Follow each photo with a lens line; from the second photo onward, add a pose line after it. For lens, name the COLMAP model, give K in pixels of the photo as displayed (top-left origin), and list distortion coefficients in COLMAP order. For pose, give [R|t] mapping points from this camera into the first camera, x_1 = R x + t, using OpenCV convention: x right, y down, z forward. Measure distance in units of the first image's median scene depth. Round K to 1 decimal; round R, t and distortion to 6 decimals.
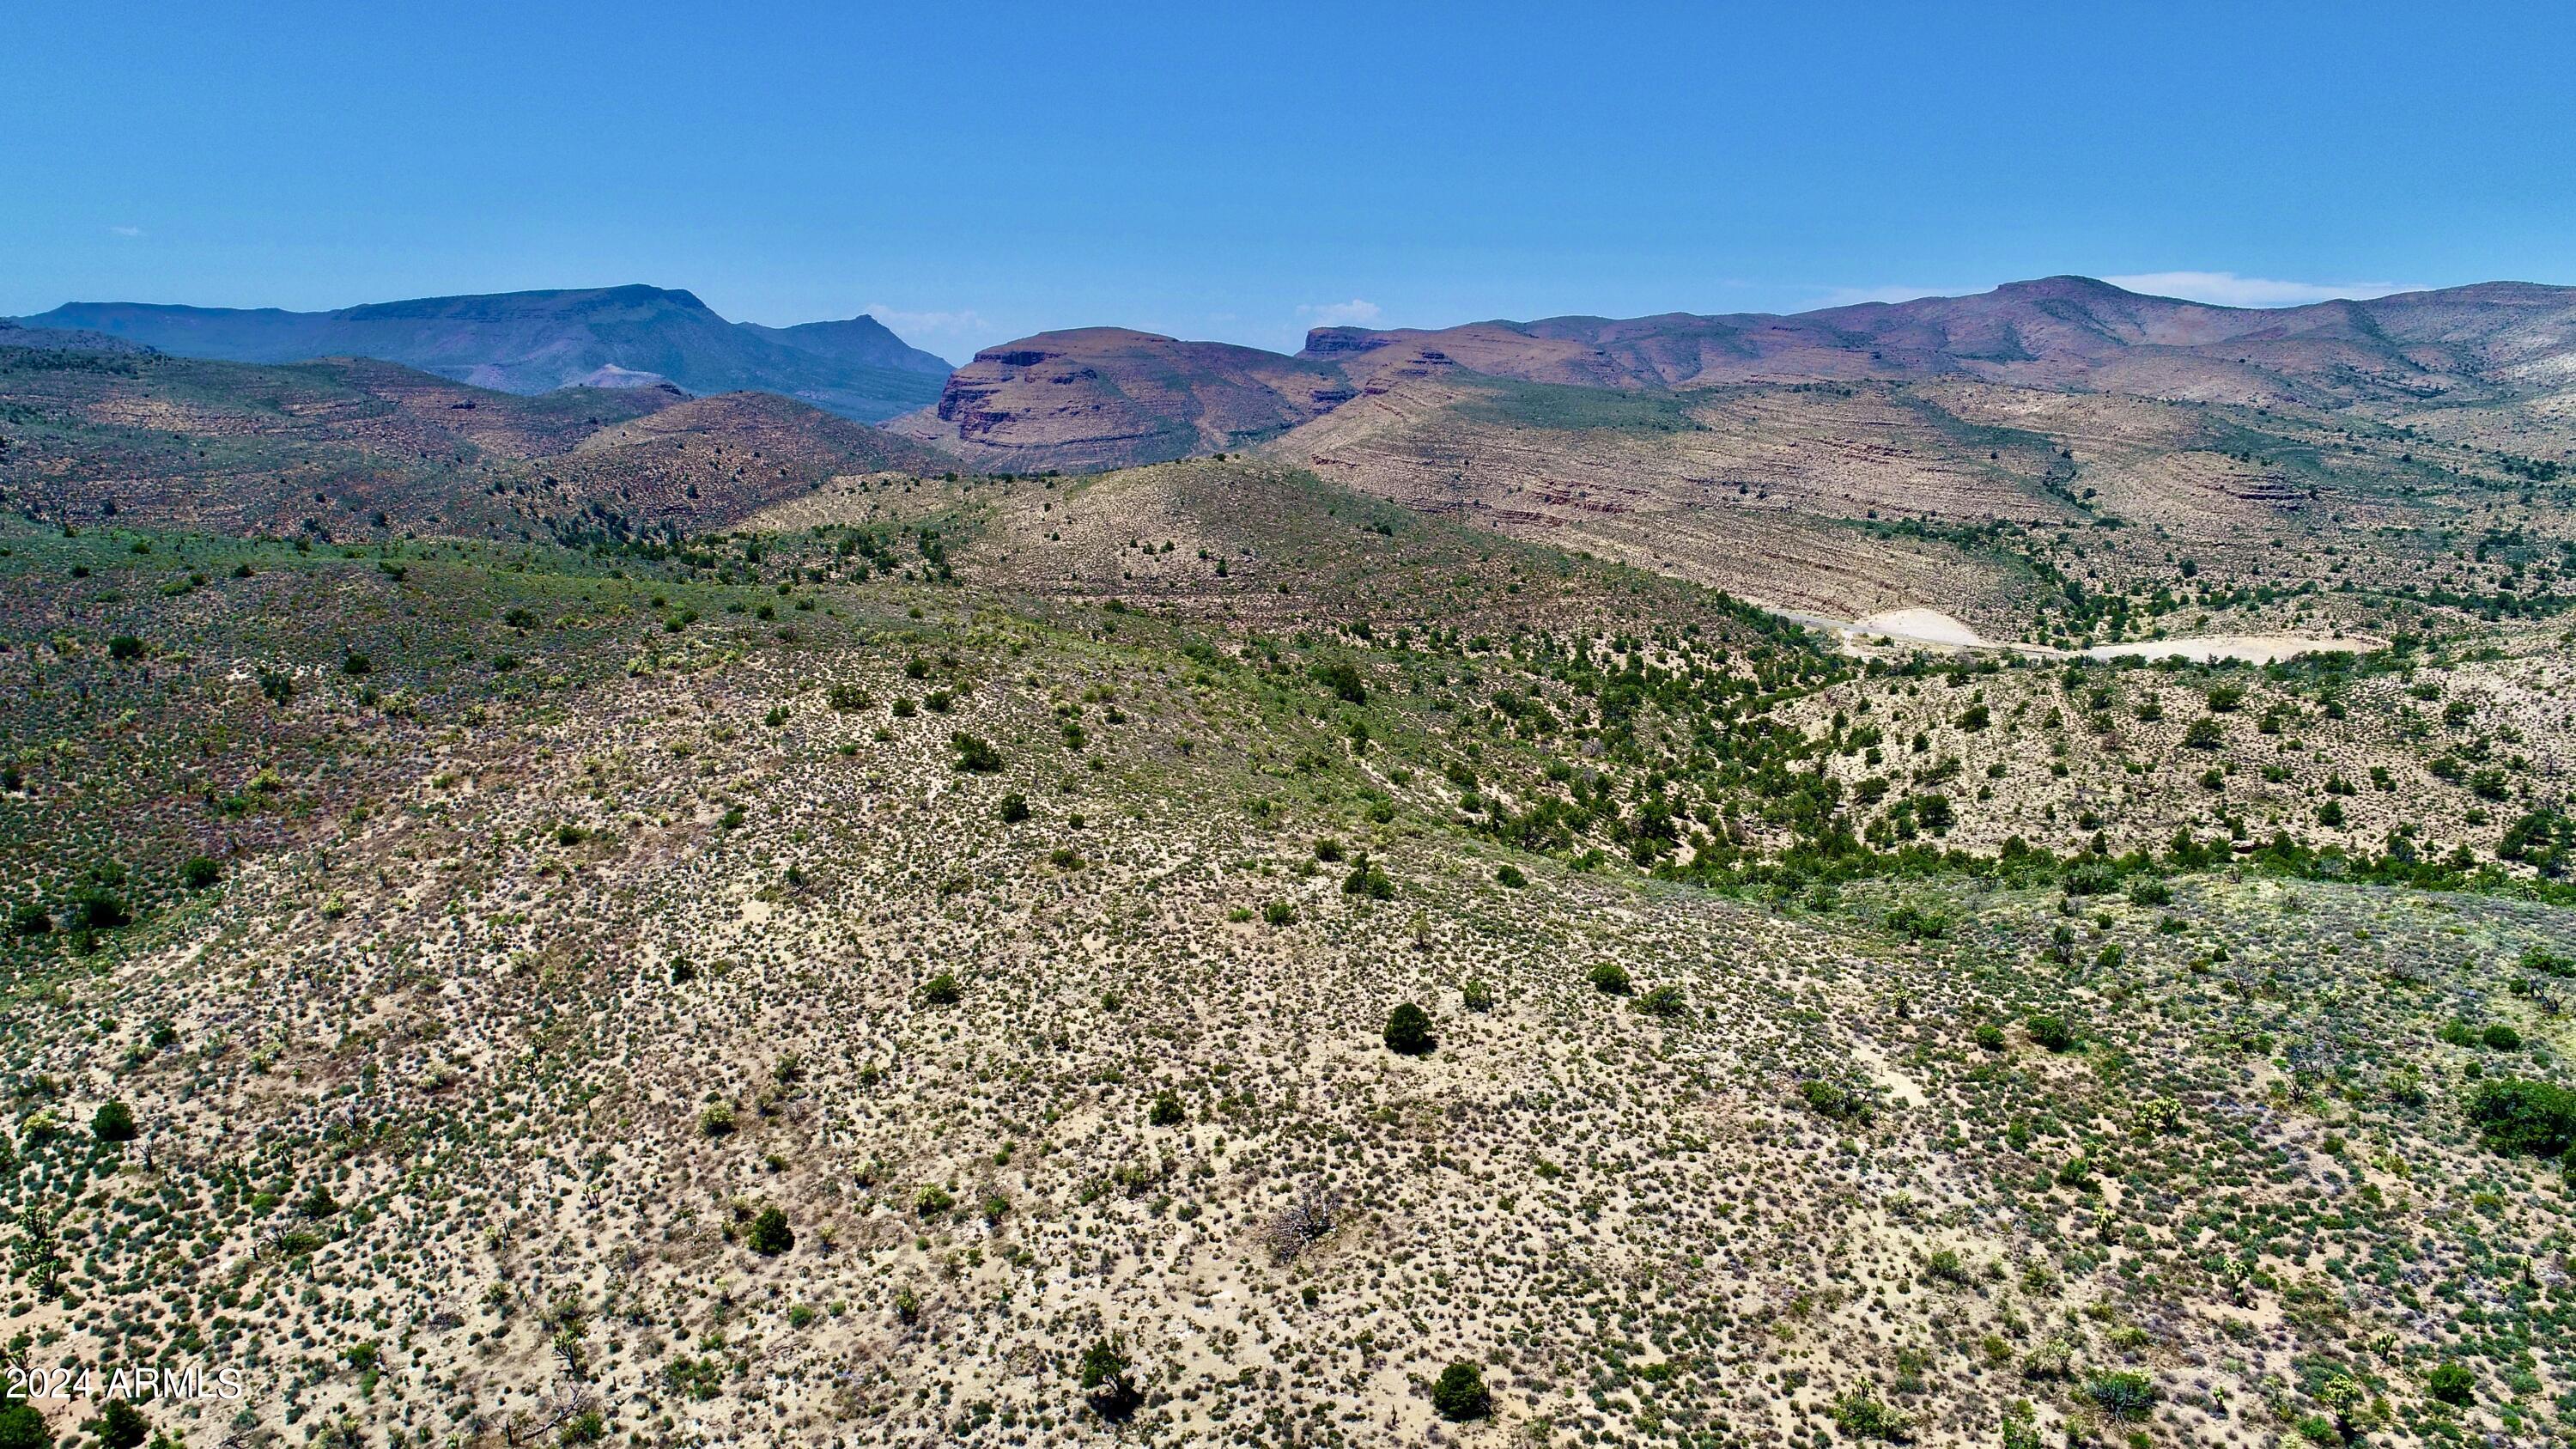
lens RADIAL K [[1720.6, 0, 1288.0], [0, 1720.6, 724.5], [0, 0, 1]] dist [0.000216, -0.001676]
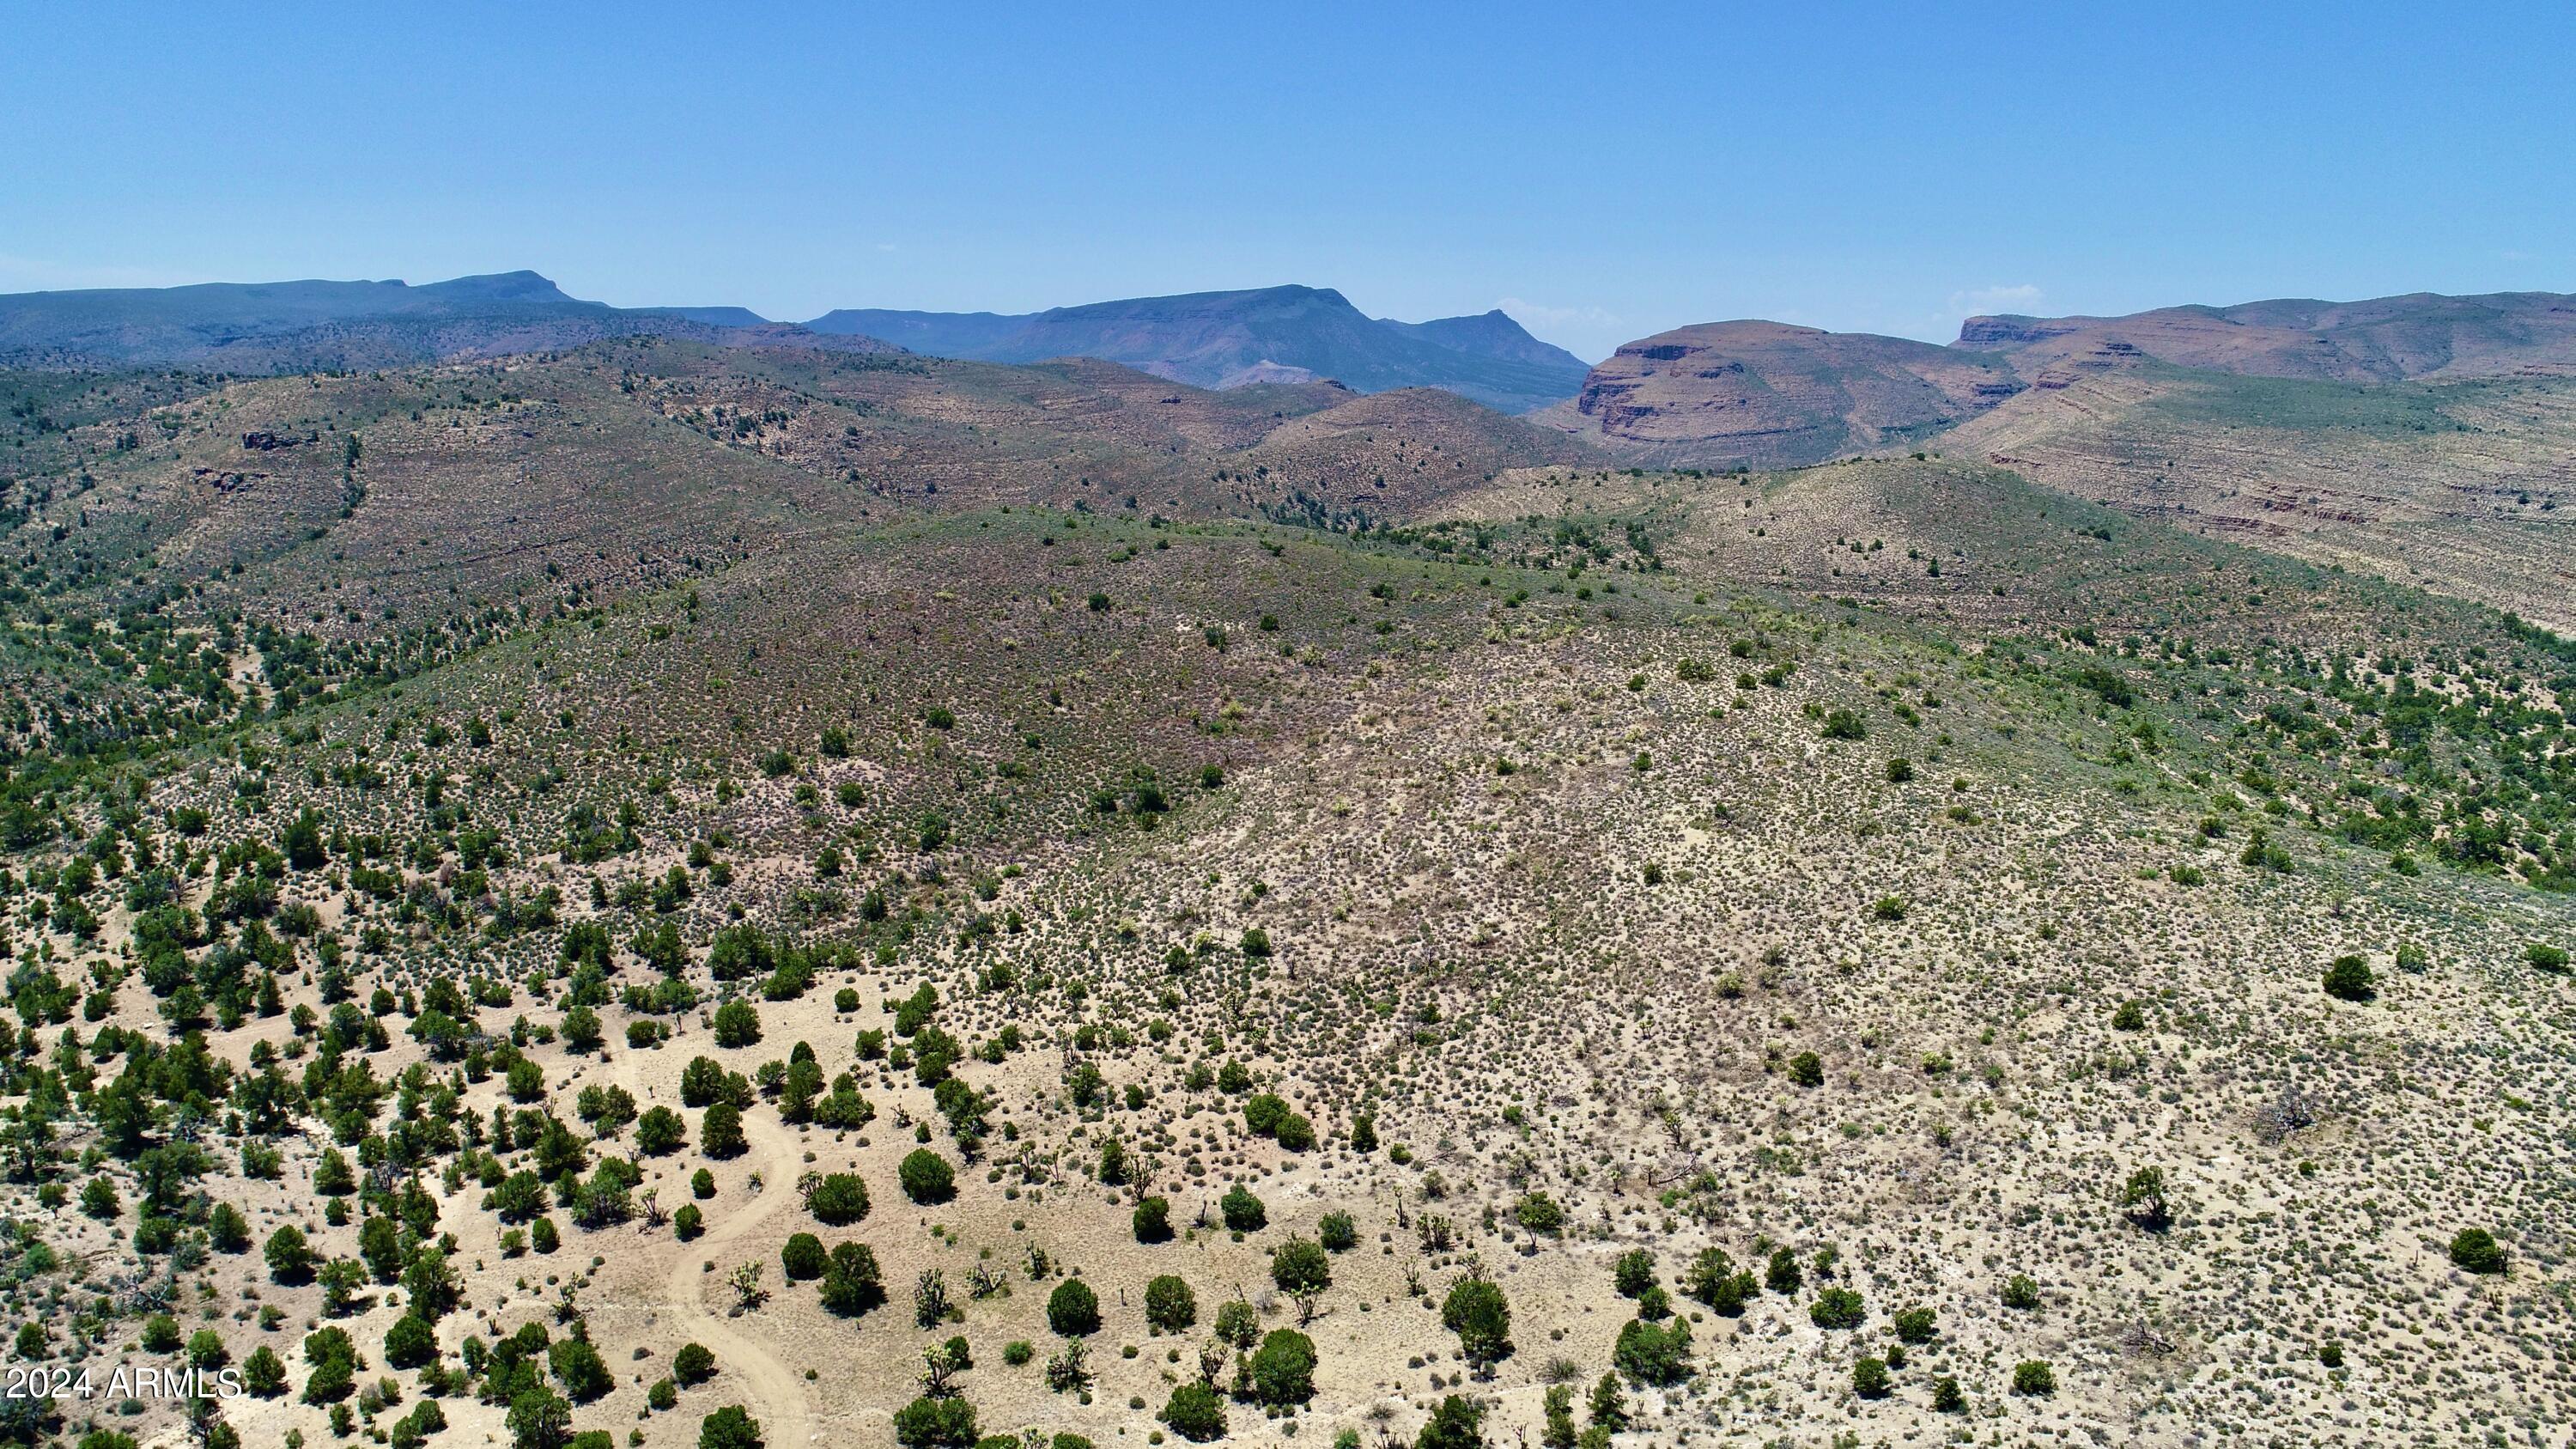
lens RADIAL K [[1720.6, 0, 1288.0], [0, 1720.6, 724.5], [0, 0, 1]] dist [0.000216, -0.001676]
pose [[0.940324, 0.063831, -0.334239, -0.125801], [-0.062342, 0.997939, 0.015191, 0.020306], [0.334519, 0.006553, 0.942366, -0.176063]]
